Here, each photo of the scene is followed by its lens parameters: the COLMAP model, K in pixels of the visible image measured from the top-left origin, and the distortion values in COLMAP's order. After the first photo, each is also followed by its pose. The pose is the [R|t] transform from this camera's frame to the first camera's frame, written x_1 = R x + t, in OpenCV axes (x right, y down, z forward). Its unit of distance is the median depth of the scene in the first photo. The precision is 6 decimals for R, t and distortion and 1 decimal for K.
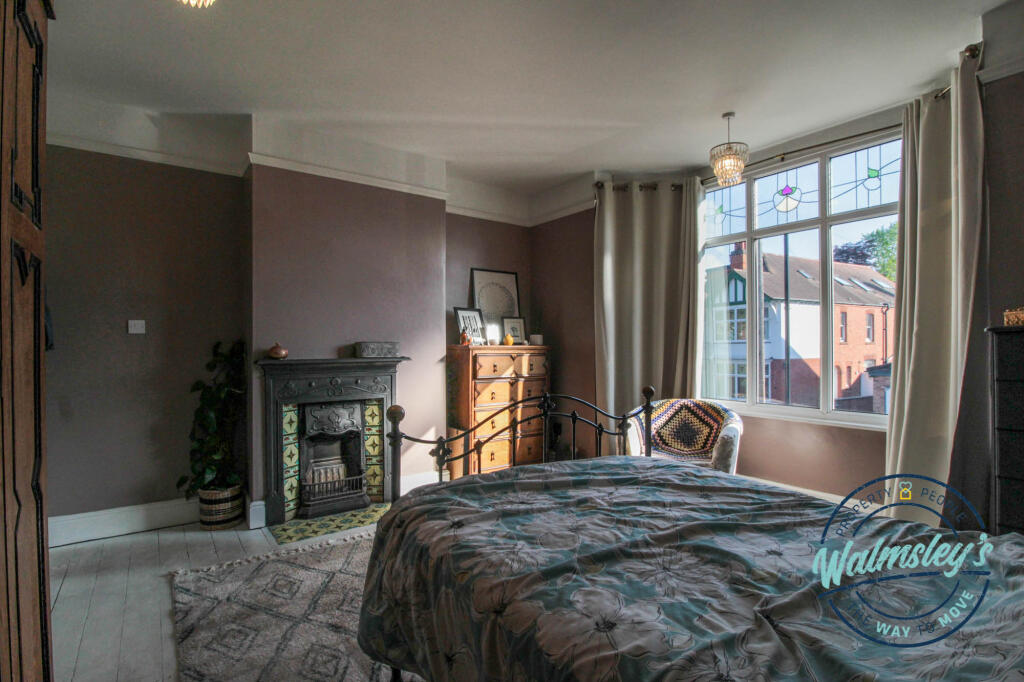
lens RADIAL K [[482.6, 0, 511.9], [0, 482.6, 338.3], [0, 0, 1]] dist [0.027157, -0.017523]
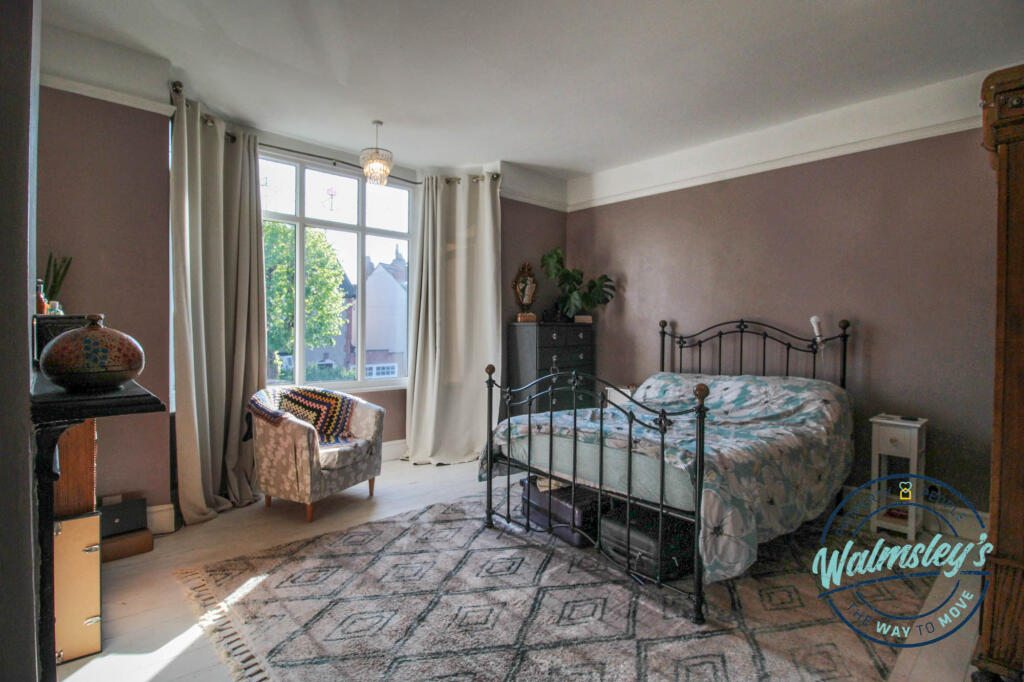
lens RADIAL K [[482.6, 0, 511.9], [0, 482.6, 338.3], [0, 0, 1]] dist [0.027157, -0.017523]
pose [[-0.118524, -0.022375, 0.992699, -0.634916], [-0.007475, 0.999738, 0.021641, 0.009974], [-0.992923, -0.004856, -0.118660, 0.732834]]
